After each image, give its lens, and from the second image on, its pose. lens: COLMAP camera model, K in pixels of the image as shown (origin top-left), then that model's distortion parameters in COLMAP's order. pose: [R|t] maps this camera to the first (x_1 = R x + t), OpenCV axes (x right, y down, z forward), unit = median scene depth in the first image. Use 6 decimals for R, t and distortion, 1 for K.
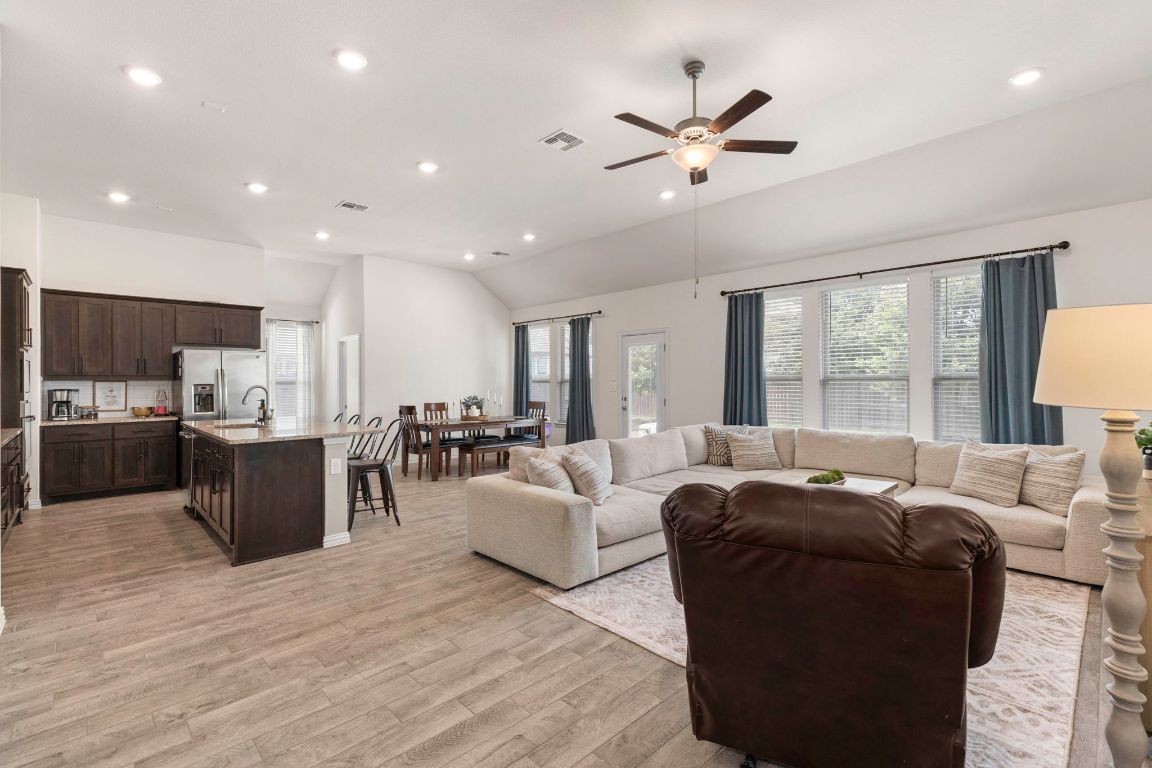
lens RADIAL K [[521.1, 0, 588.0], [0, 521.1, 380.7], [0, 0, 1]] dist [0.005466, -0.000335]
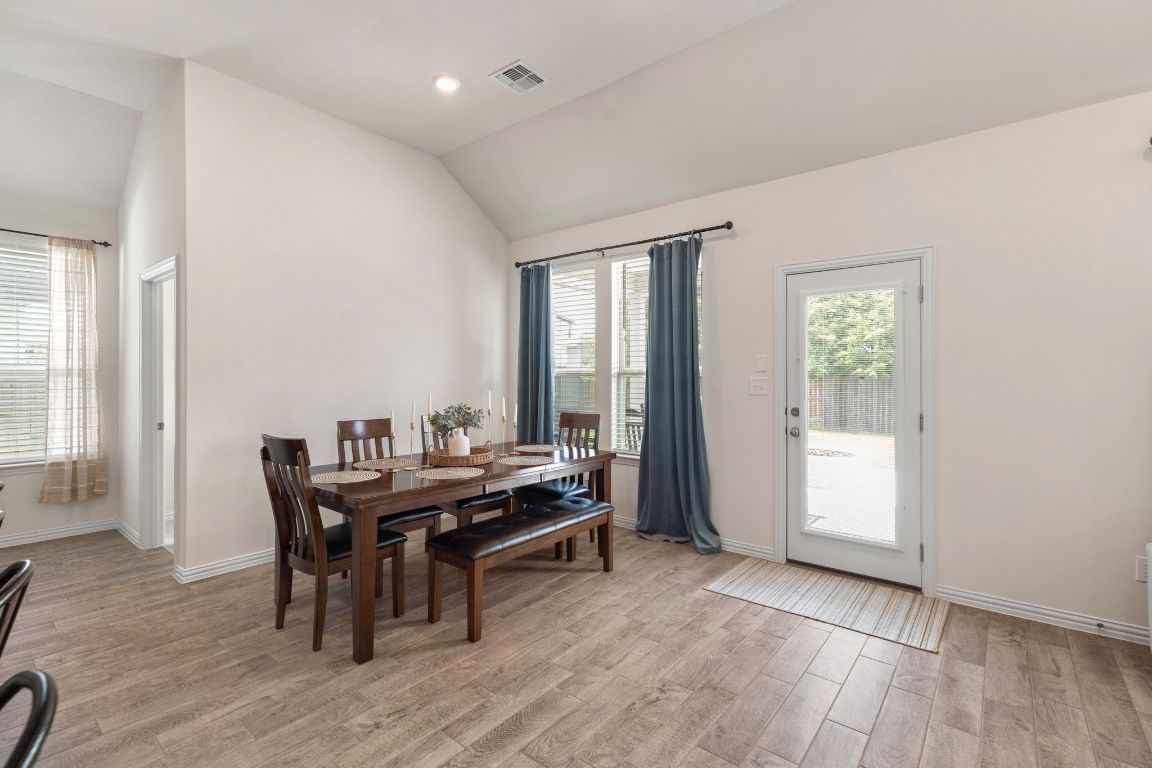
lens RADIAL K [[521.1, 0, 575.5], [0, 521.1, 375.5], [0, 0, 1]] dist [0.005466, -0.000335]
pose [[0.995209, 0.005023, 0.097646, -0.198171], [-0.005488, 0.999975, 0.004496, 0.002827], [-0.097621, -0.005010, 0.995211, 0.677910]]
